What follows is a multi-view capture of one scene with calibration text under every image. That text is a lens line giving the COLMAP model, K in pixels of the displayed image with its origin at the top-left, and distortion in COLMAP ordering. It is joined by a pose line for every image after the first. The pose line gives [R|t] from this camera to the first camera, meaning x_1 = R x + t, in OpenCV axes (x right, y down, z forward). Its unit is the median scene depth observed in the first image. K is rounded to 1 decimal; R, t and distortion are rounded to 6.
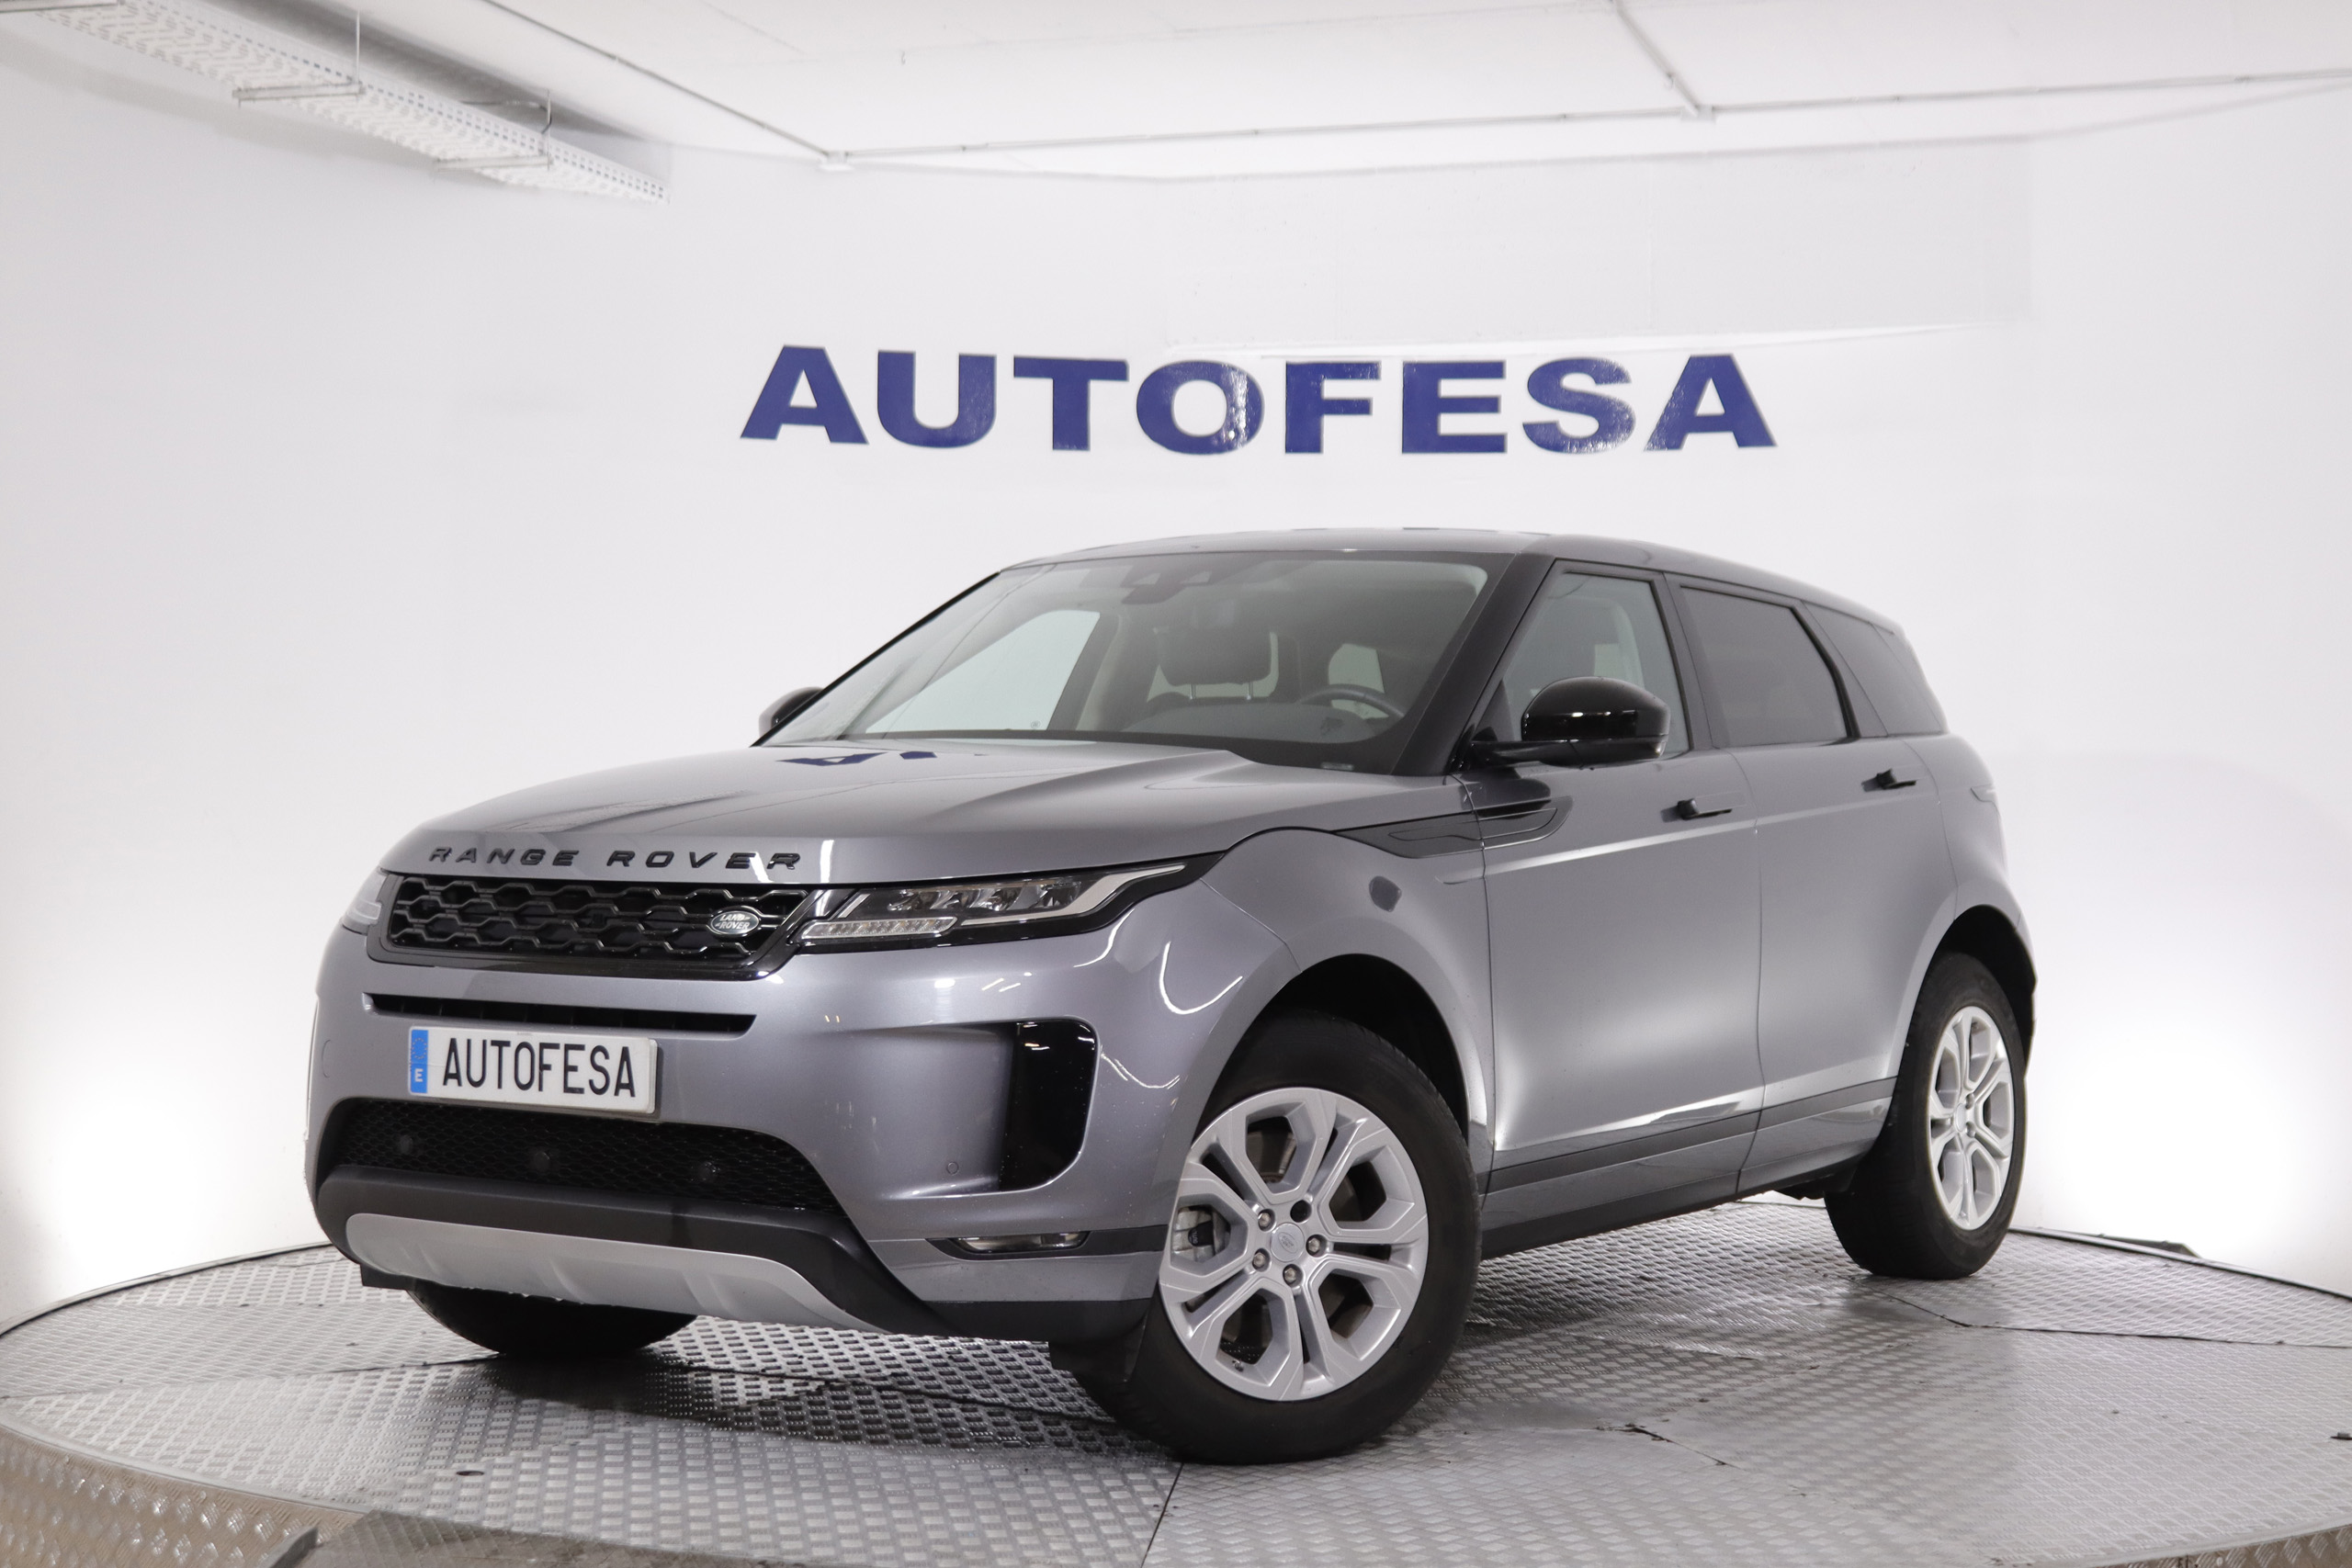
lens RADIAL K [[3602.9, 0, 1174.6], [0, 3602.9, 758.6], [0, 0, 1]] dist [-0.033778, 0.269872]
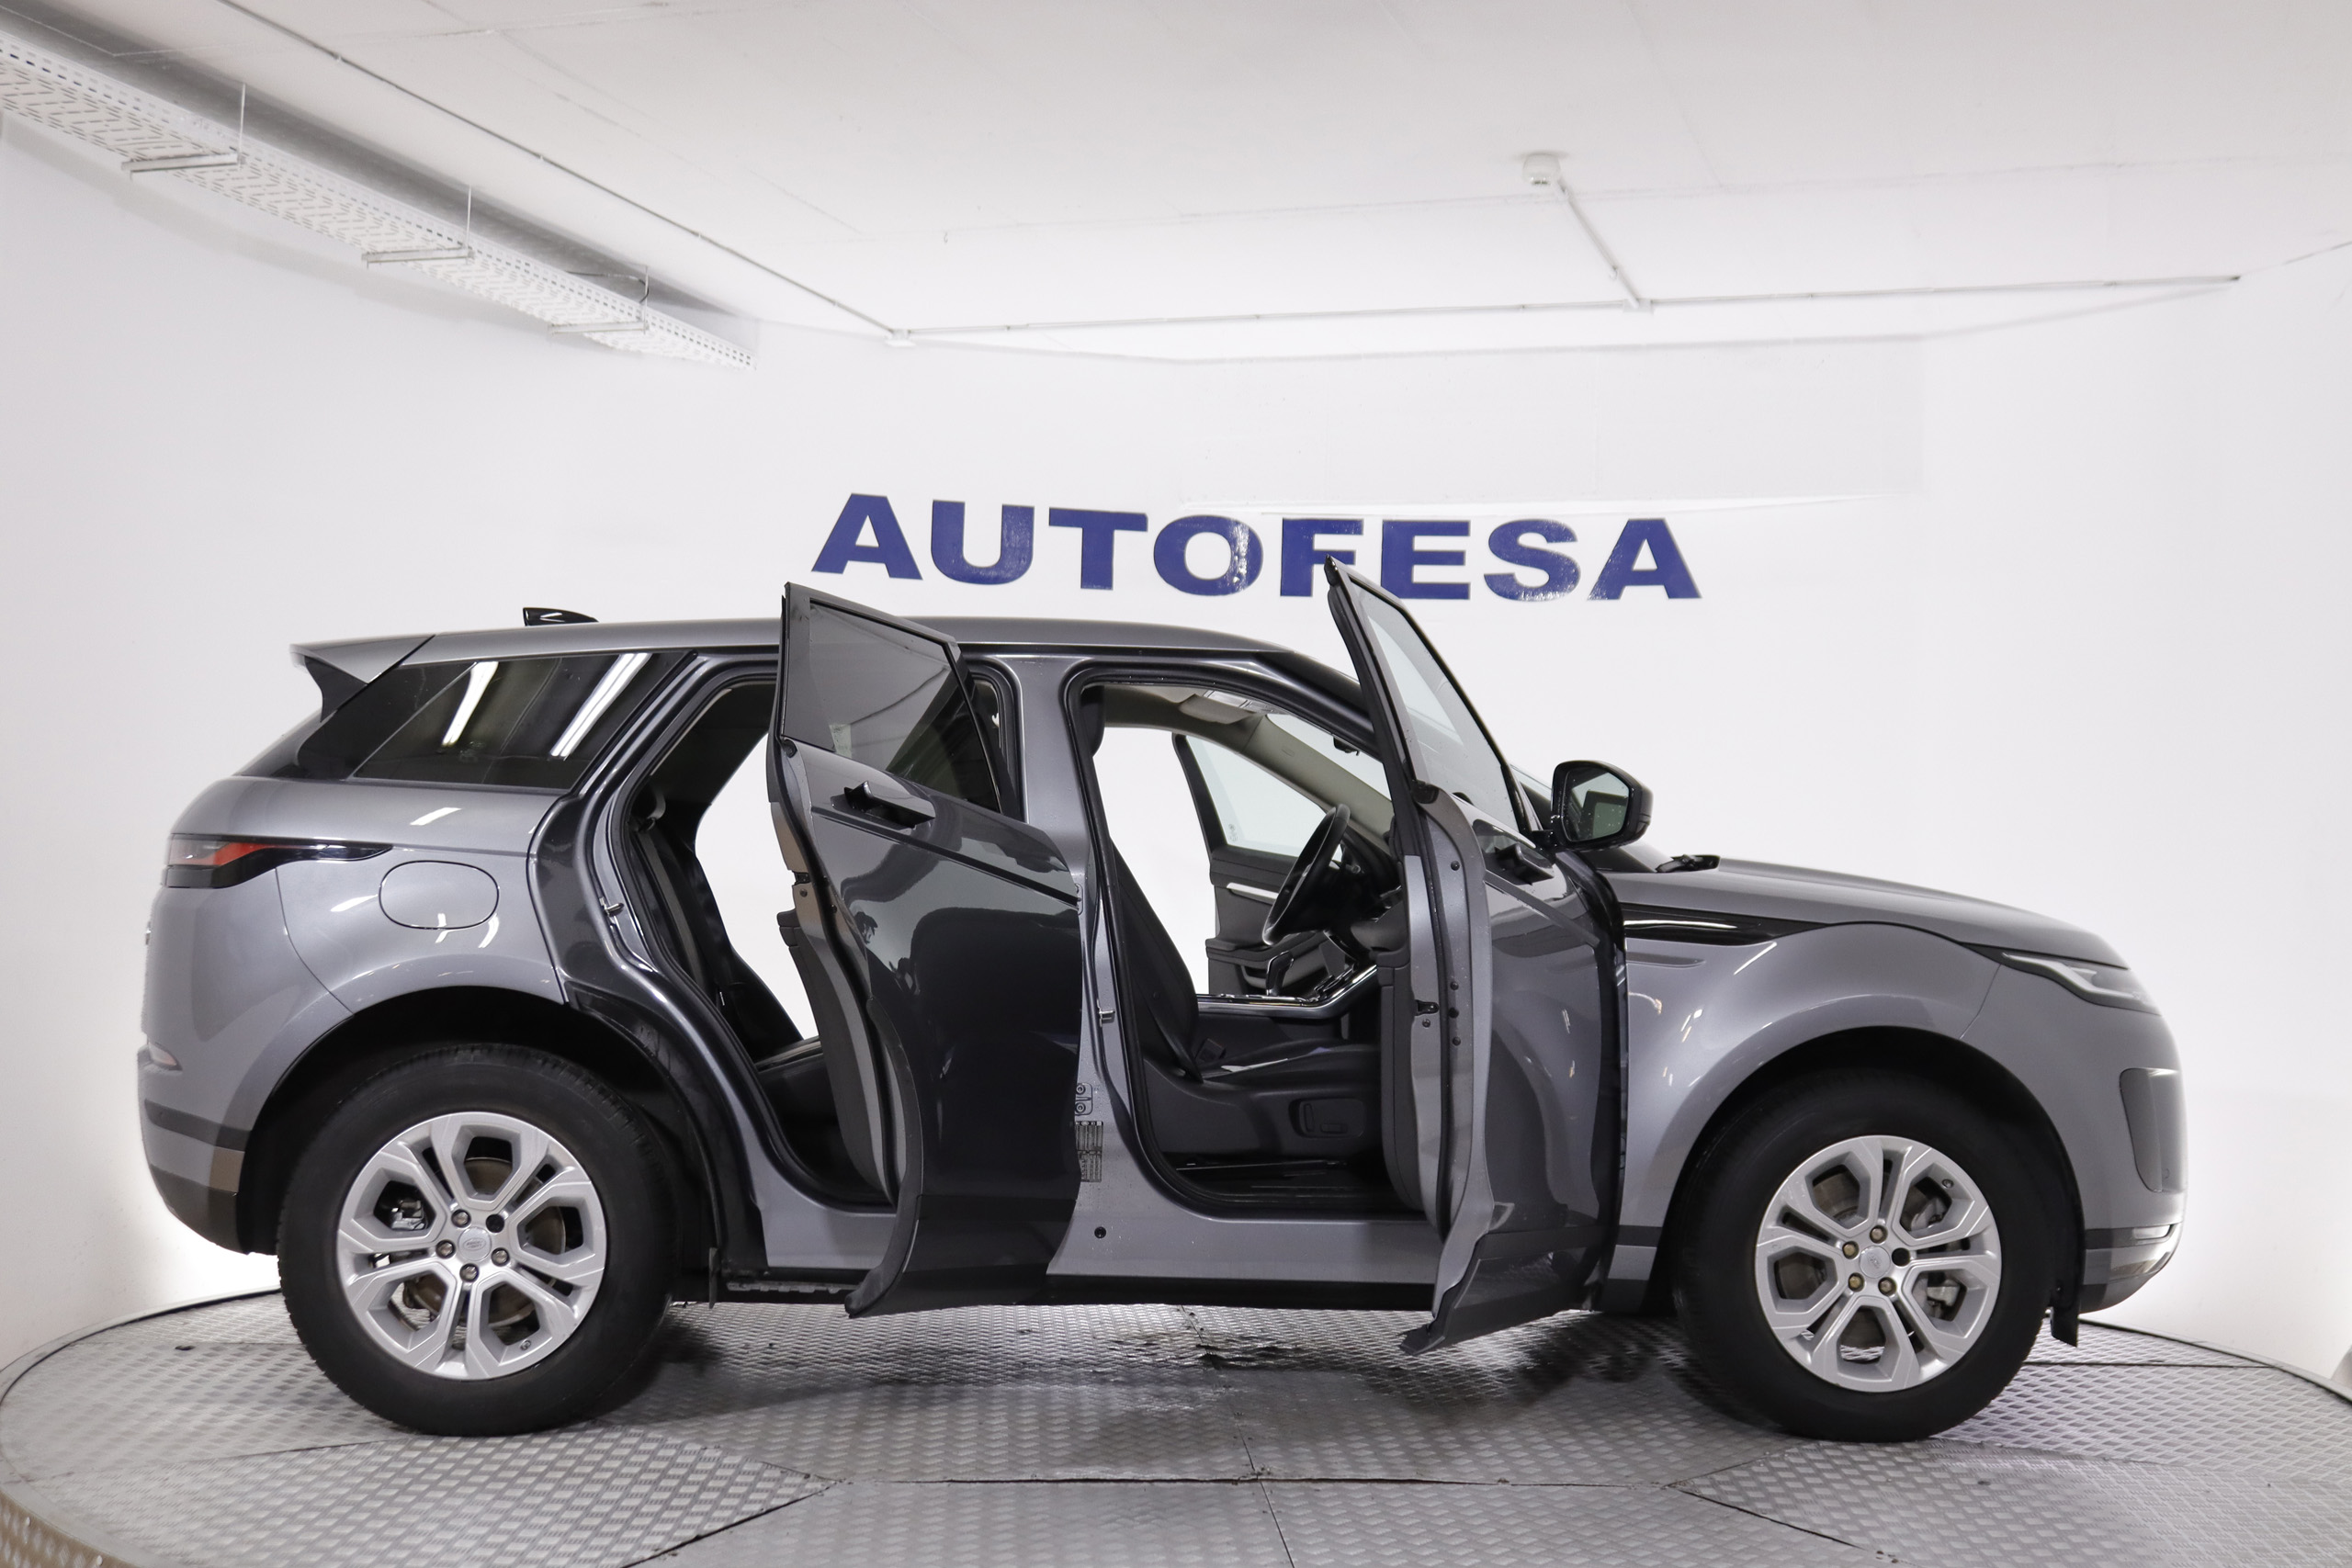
lens RADIAL K [[2741.8, 0, 1176.0], [0, 2741.8, 784.0], [0, 0, 1]] dist [-0.096746, 0.190820]
pose [[0.999523, 0.022721, -0.020915, 0.018902], [-0.023306, 0.999331, -0.028175, 0.002258], [0.020261, 0.028649, 0.999384, 0.126546]]
